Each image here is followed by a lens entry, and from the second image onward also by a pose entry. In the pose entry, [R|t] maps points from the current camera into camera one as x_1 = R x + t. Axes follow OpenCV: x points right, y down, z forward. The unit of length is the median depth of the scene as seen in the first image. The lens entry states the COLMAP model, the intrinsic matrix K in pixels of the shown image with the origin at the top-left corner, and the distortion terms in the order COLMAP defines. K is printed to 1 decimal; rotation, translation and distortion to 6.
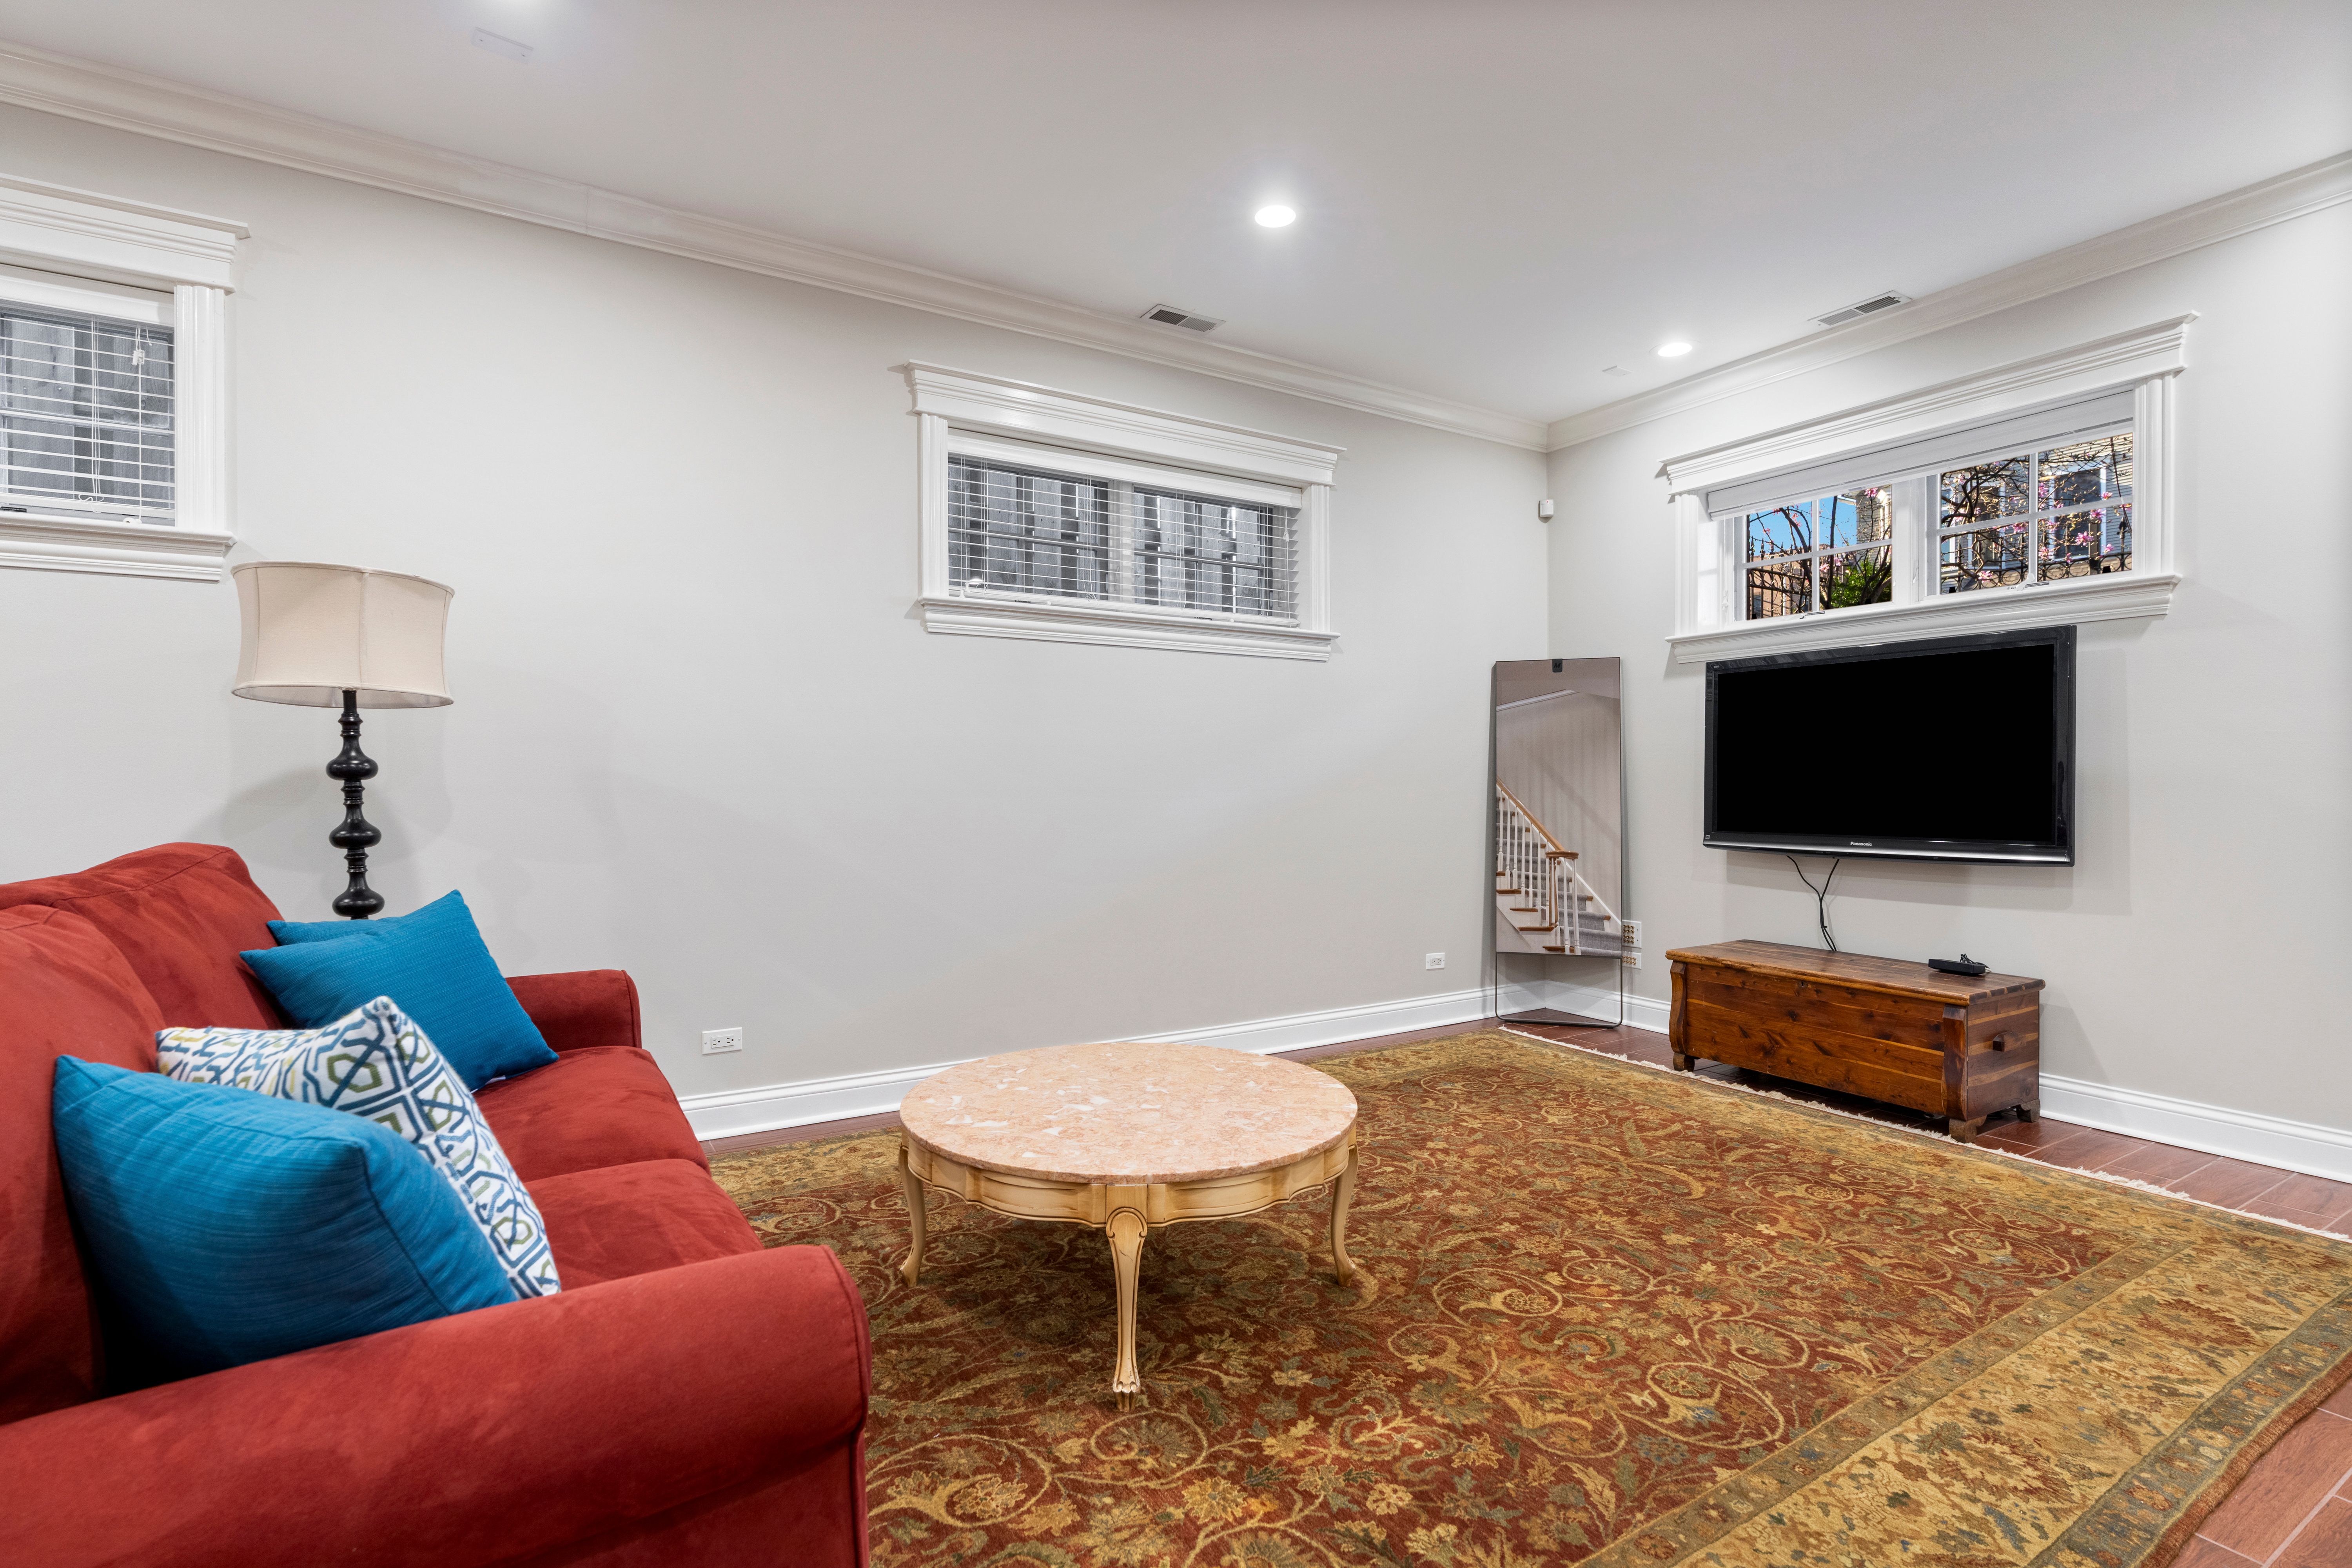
lens RADIAL K [[1090.6, 0, 1170.7], [0, 1090.6, 783.5], [0, 0, 1]] dist [-0.001105, 0.002342]
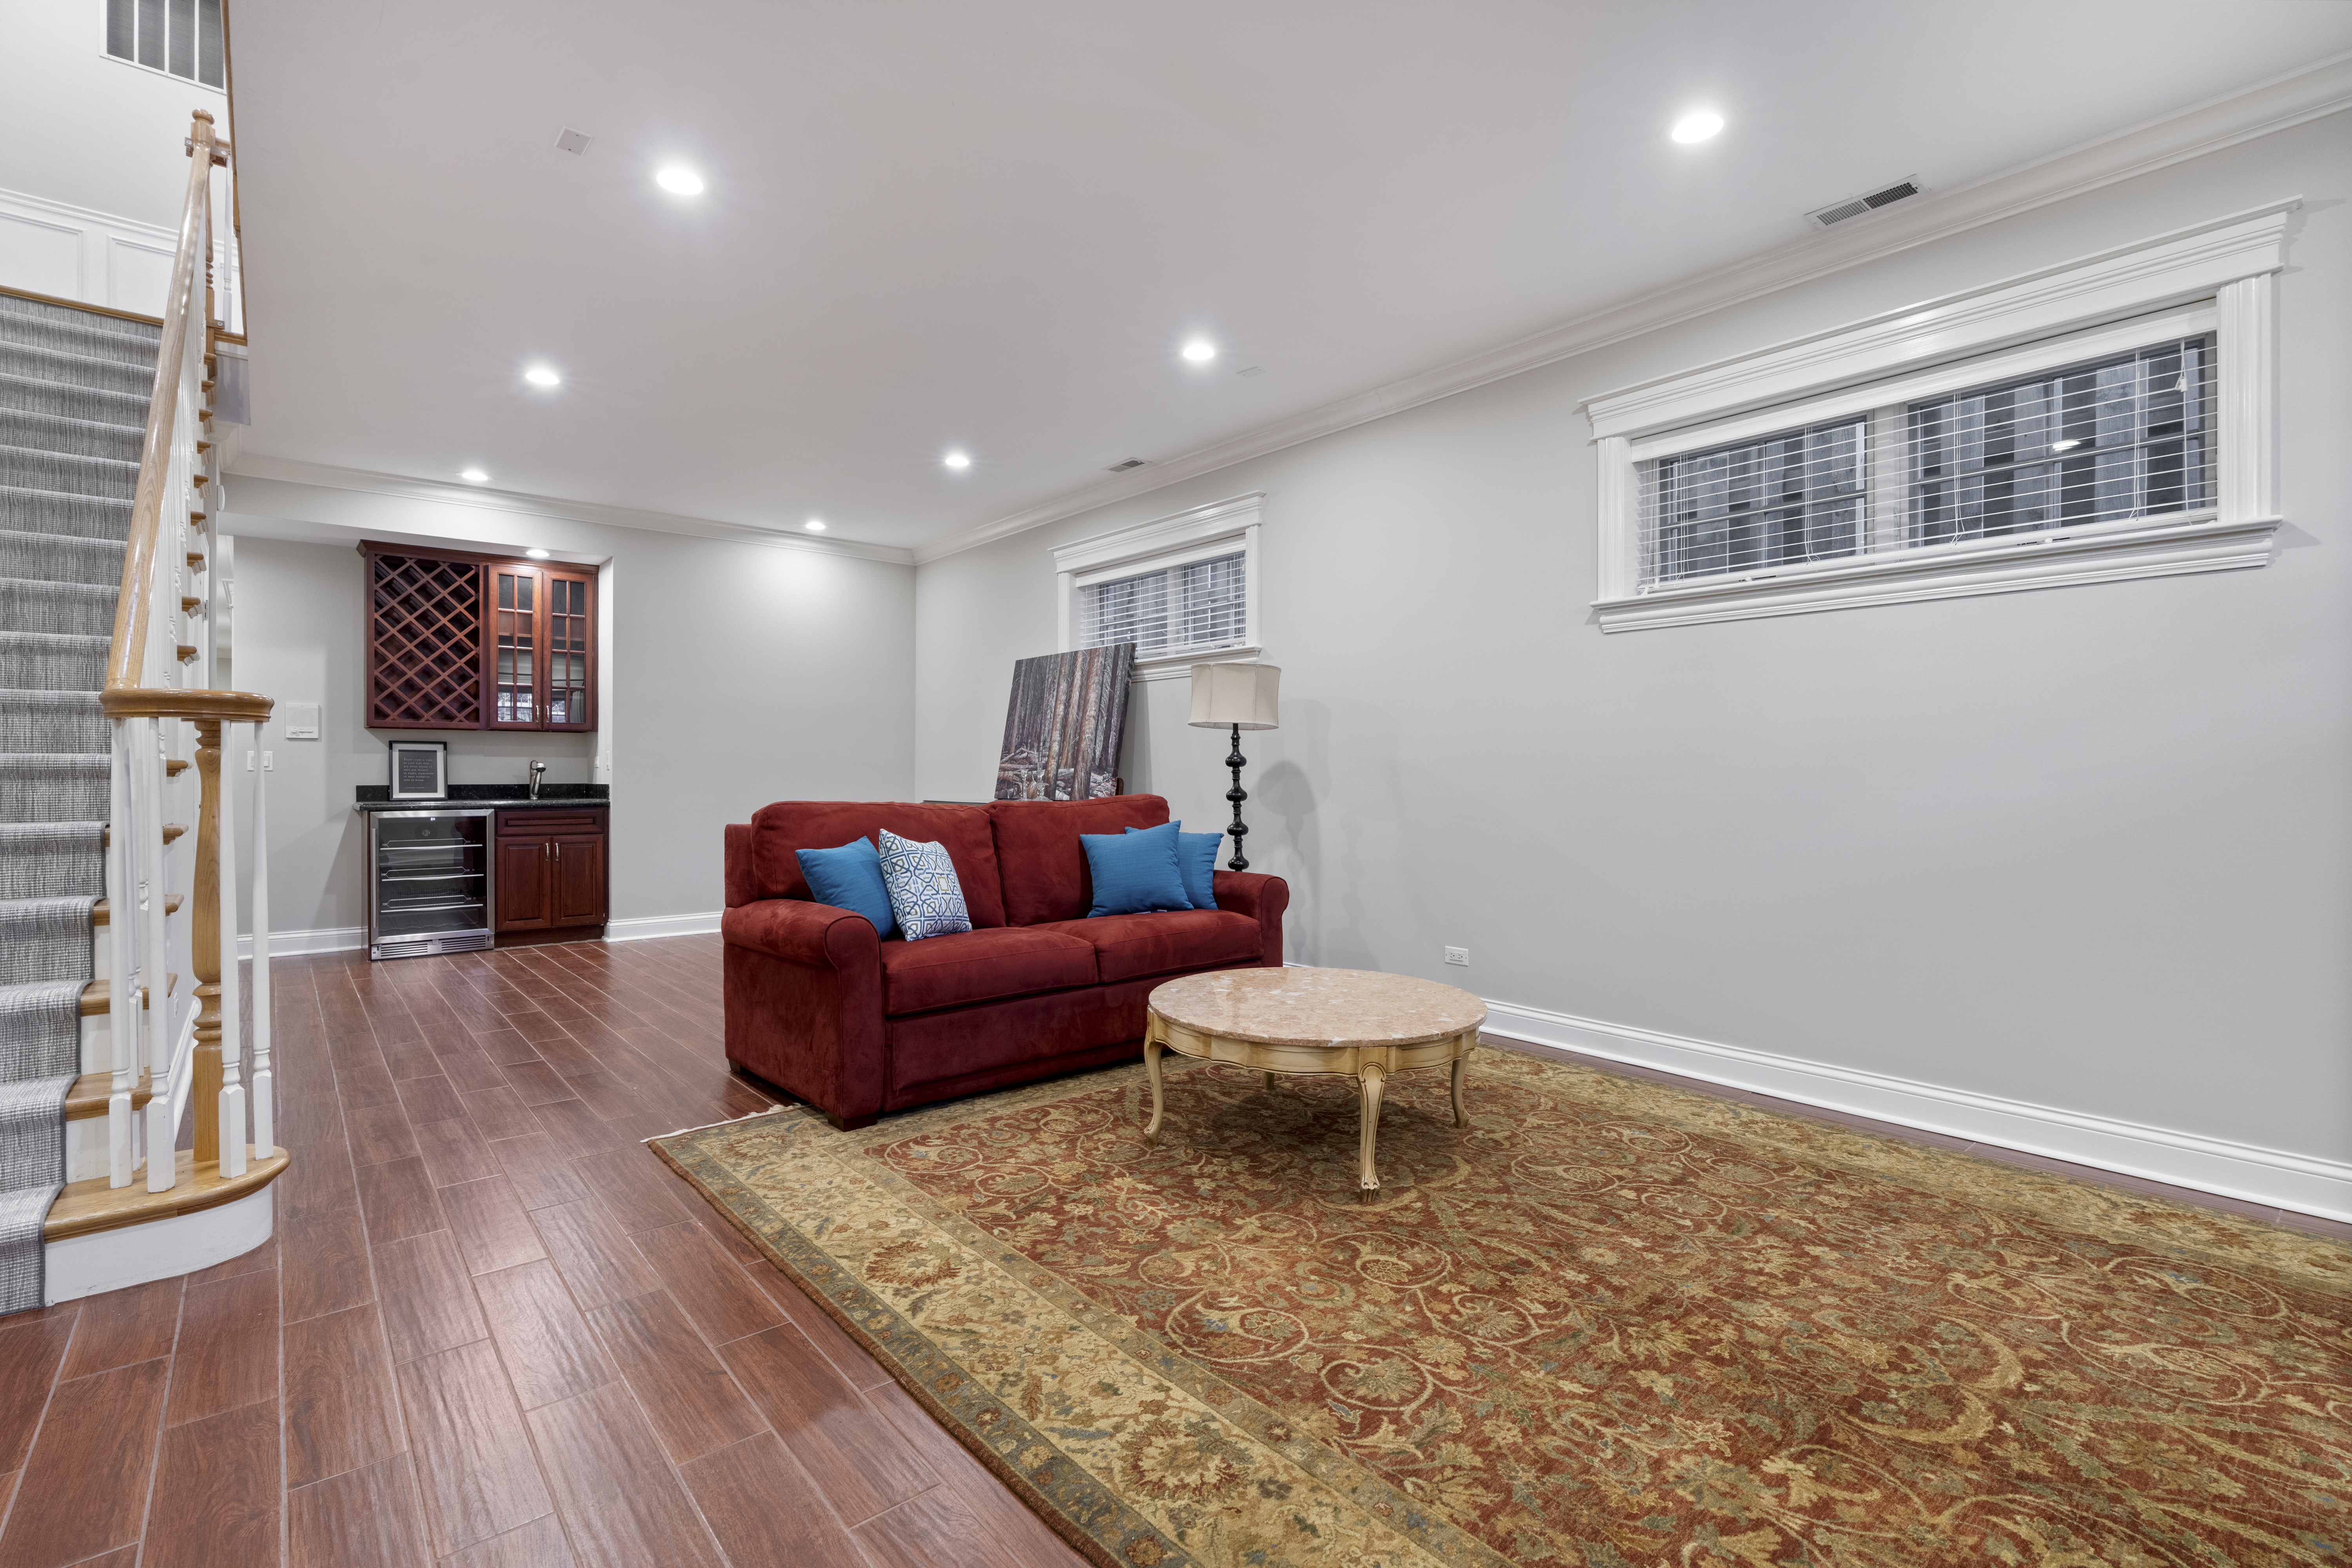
lens RADIAL K [[1069.4, 0, 1173.4], [0, 1069.4, 781.2], [0, 0, 1]] dist [-0.002939, 0.001328]
pose [[0.158062, 0.008695, -0.987391, 1.156685], [-0.004682, 0.999957, 0.008056, 0.007309], [0.987418, 0.003350, 0.158095, 0.577906]]
